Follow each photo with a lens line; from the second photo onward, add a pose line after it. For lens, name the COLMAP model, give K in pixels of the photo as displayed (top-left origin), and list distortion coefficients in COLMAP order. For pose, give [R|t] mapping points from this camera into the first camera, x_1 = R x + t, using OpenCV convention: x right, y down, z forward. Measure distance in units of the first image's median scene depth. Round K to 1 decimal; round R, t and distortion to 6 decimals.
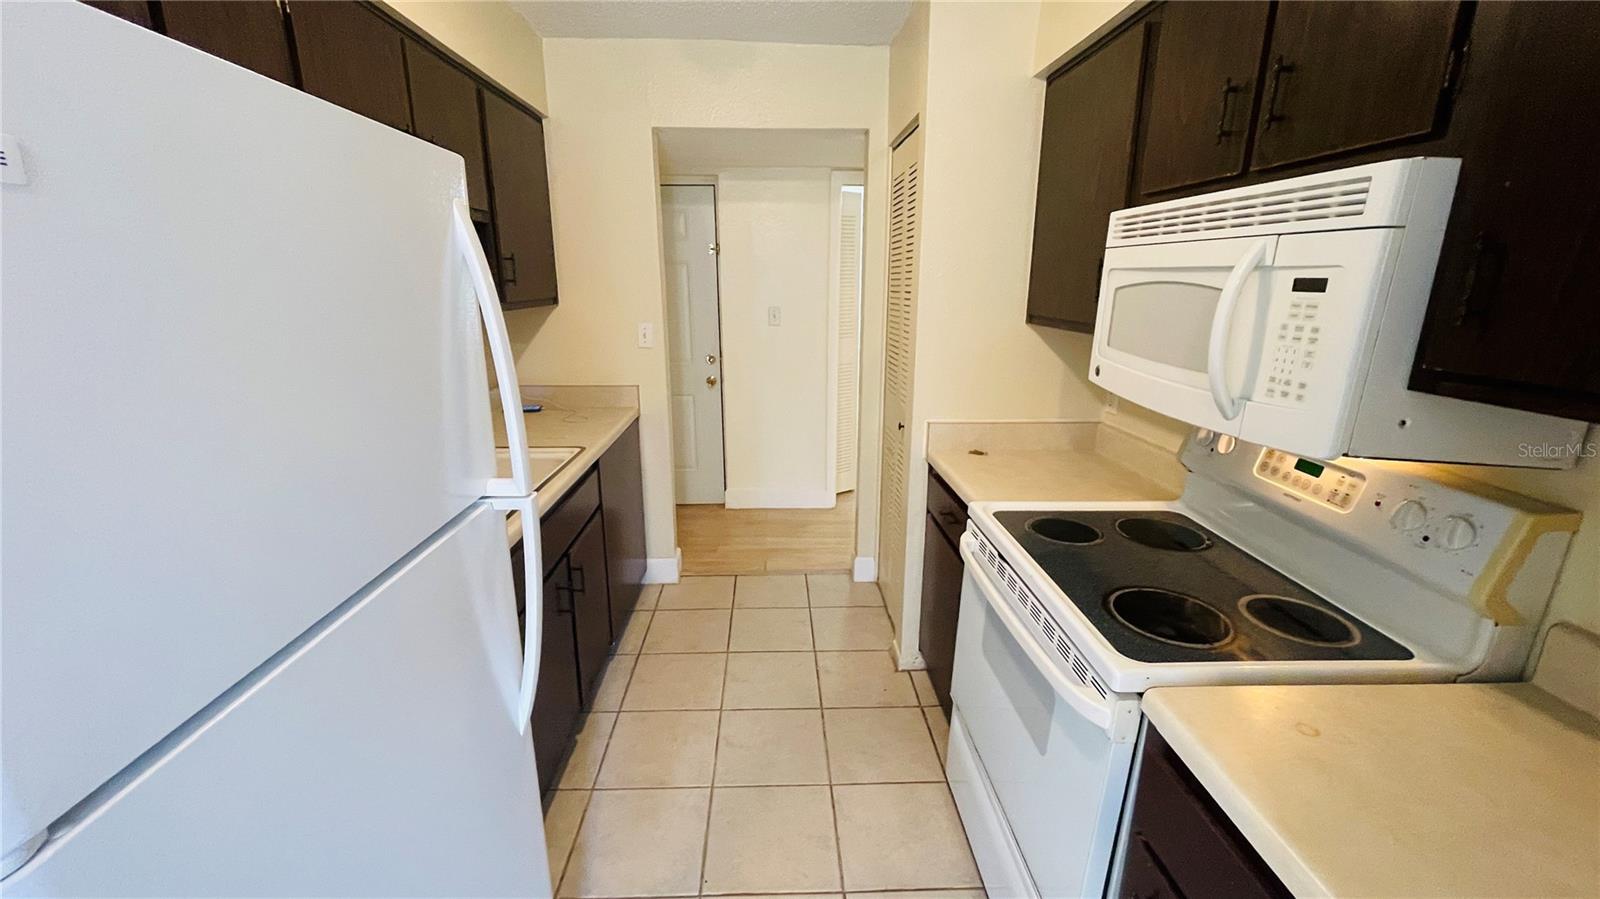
lens RADIAL K [[648.8, 0, 796.3], [0, 648.8, 447.3], [0, 0, 1]] dist [-0.000560, 0.000383]
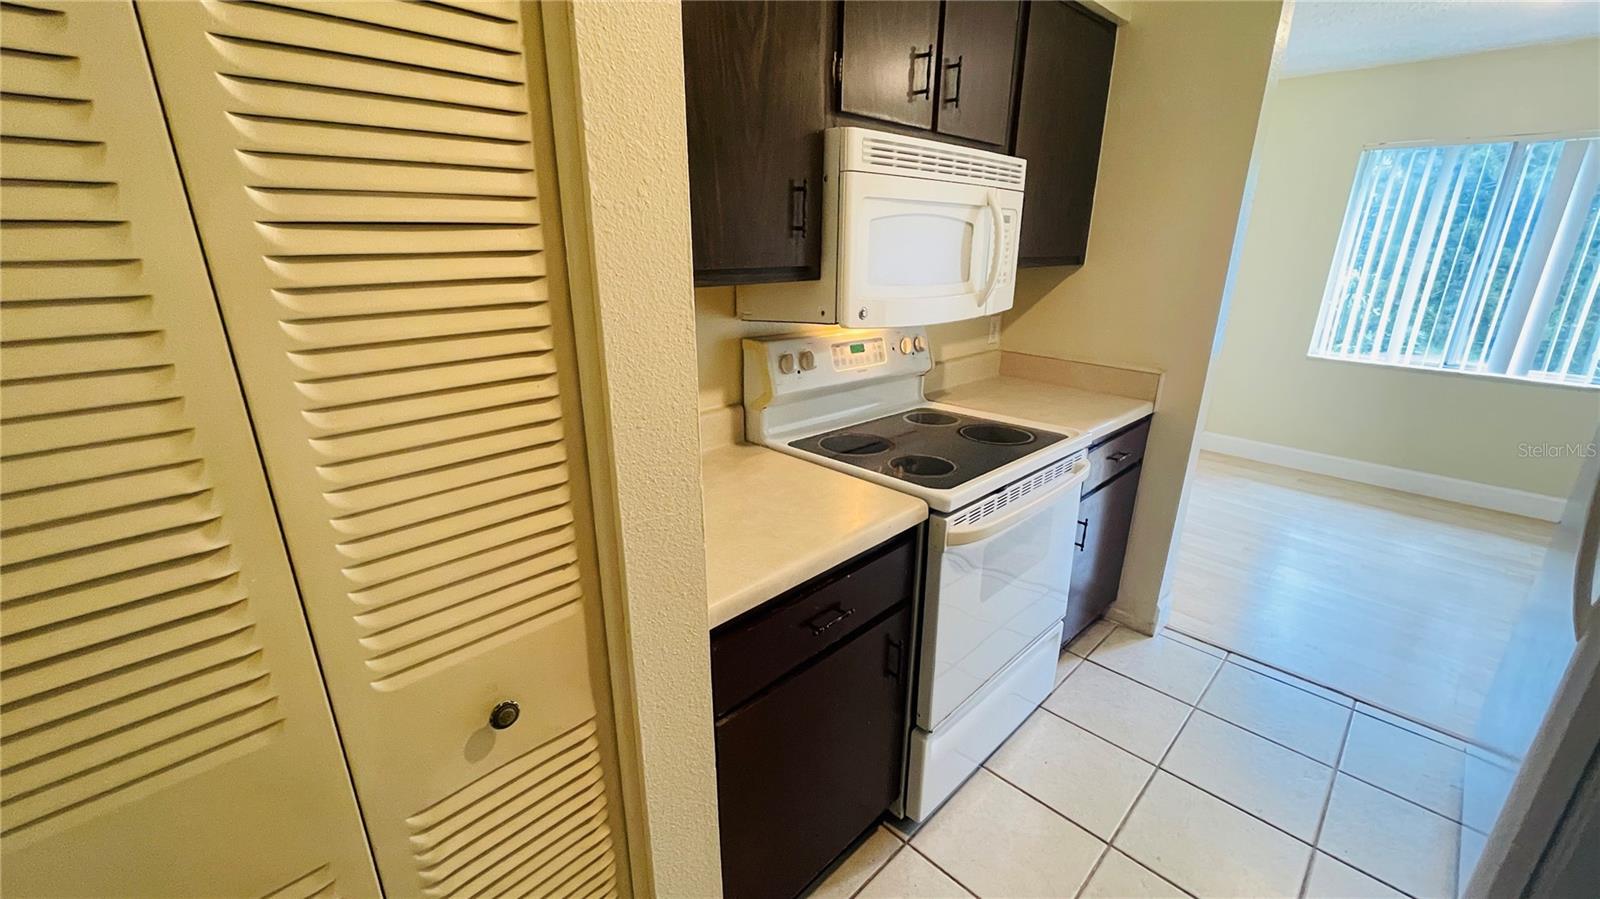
lens RADIAL K [[646.4, 0, 795.7], [0, 646.4, 449.3], [0, 0, 1]] dist [-0.001702, -0.000300]
pose [[-0.676629, -0.237762, 0.696880, -0.172948], [0.177488, 0.865860, 0.467744, -0.460559], [-0.714612, 0.440177, -0.543666, 1.925810]]
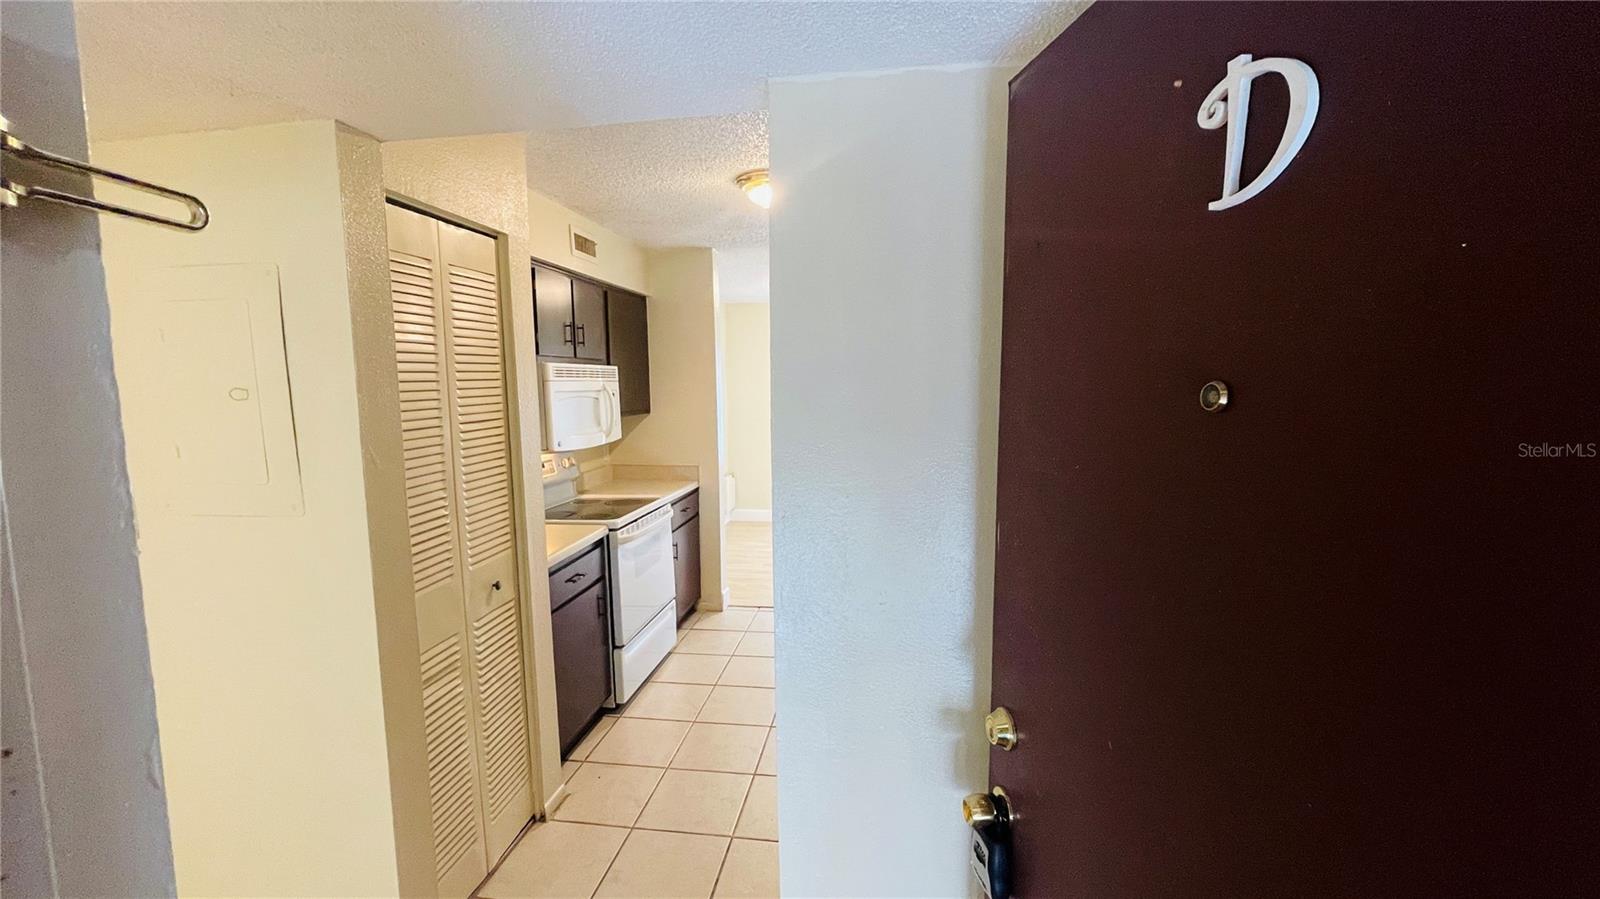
lens RADIAL K [[648.8, 0, 796.3], [0, 648.8, 447.3], [0, 0, 1]] dist [-0.000560, 0.000383]
pose [[-0.983574, -0.008192, 0.180320, -0.642914], [0.056462, 0.934879, 0.350449, -0.853847], [-0.171449, 0.354873, -0.919059, 3.061060]]
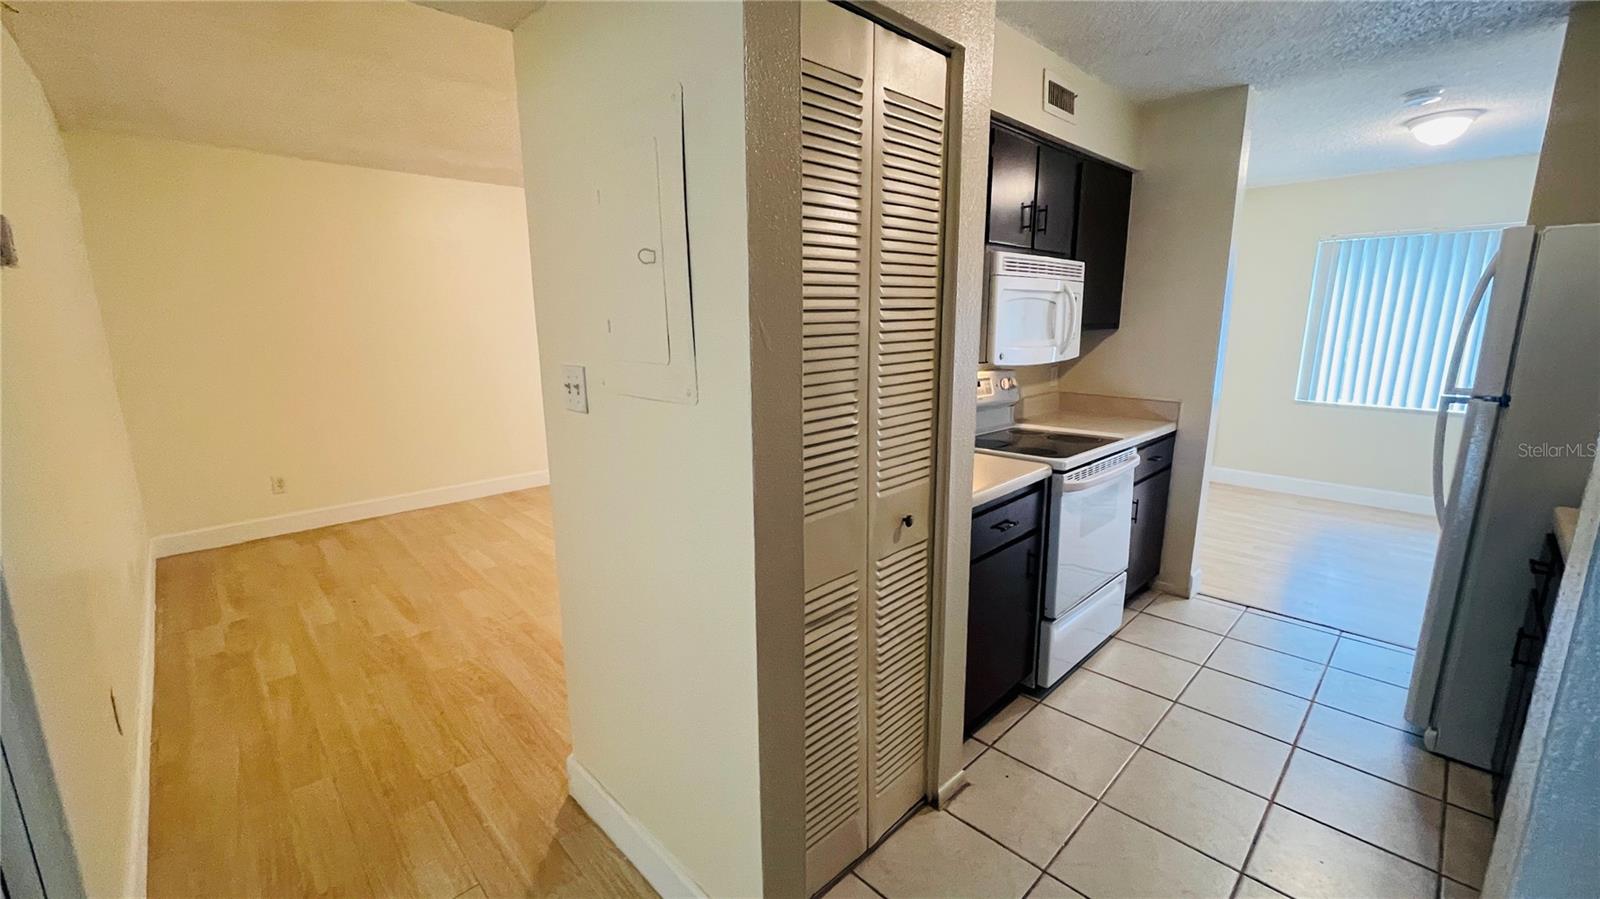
lens RADIAL K [[648.8, 0, 796.3], [0, 648.8, 447.3], [0, 0, 1]] dist [-0.000560, 0.000383]
pose [[-0.673098, -0.145325, 0.725134, -0.398105], [0.193280, 0.911858, 0.362157, -0.660923], [-0.713850, 0.383921, -0.585682, 2.702528]]
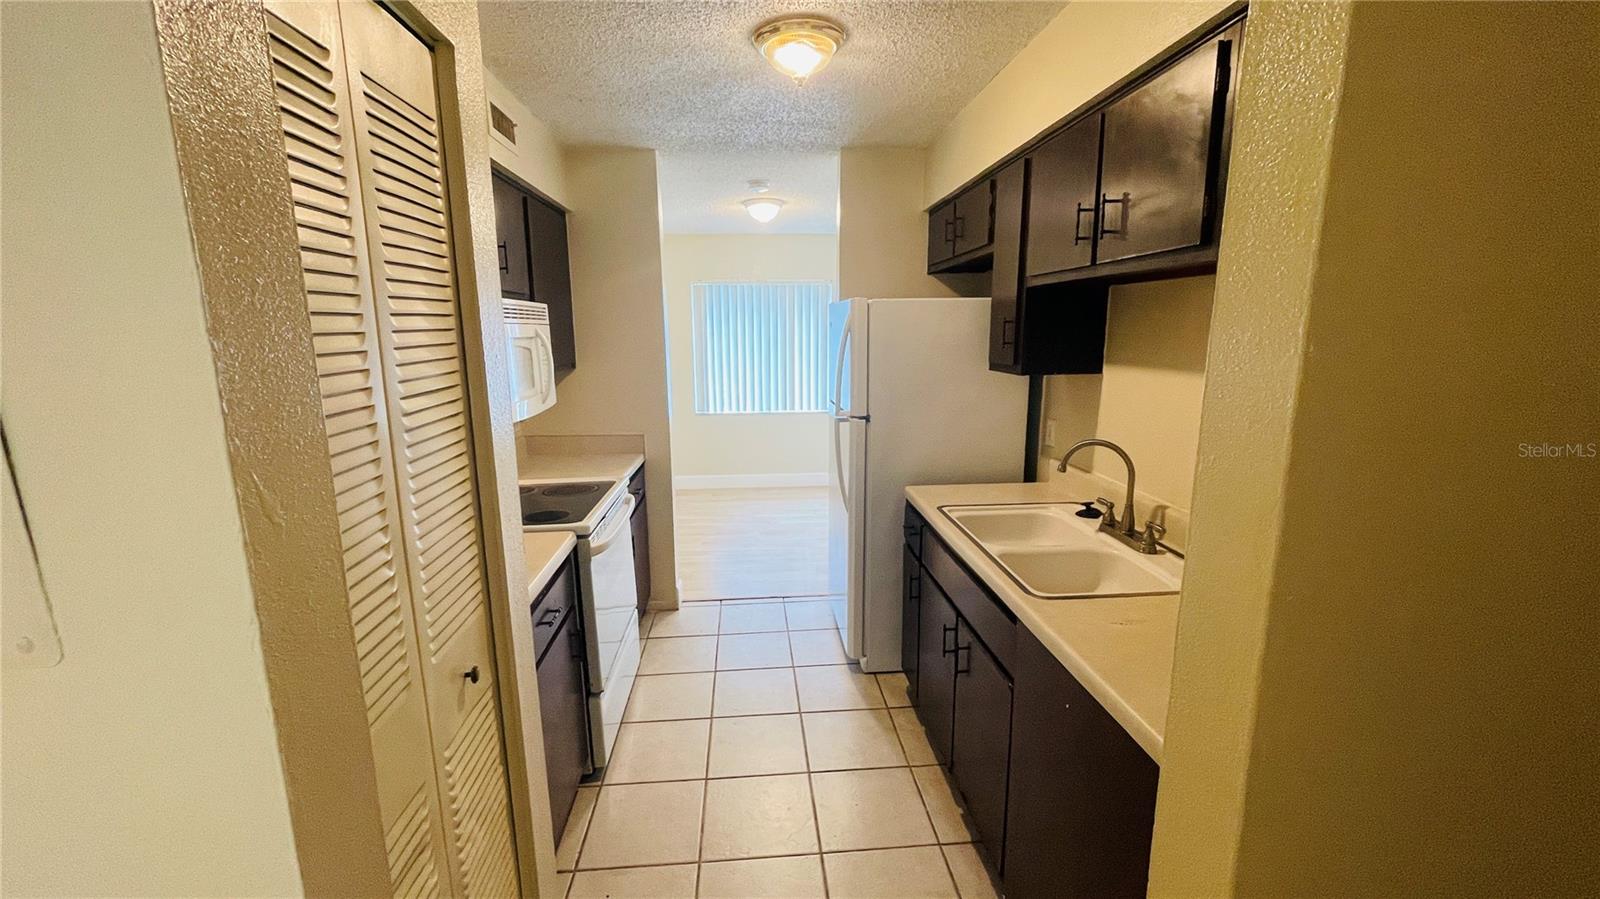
lens RADIAL K [[646.4, 0, 795.7], [0, 646.4, 449.3], [0, 0, 1]] dist [-0.001702, -0.000300]
pose [[-0.999028, 0.013003, -0.042114, -0.090781], [-0.006341, 0.903154, 0.429271, -0.715390], [0.043617, 0.429121, -0.902193, 2.581099]]
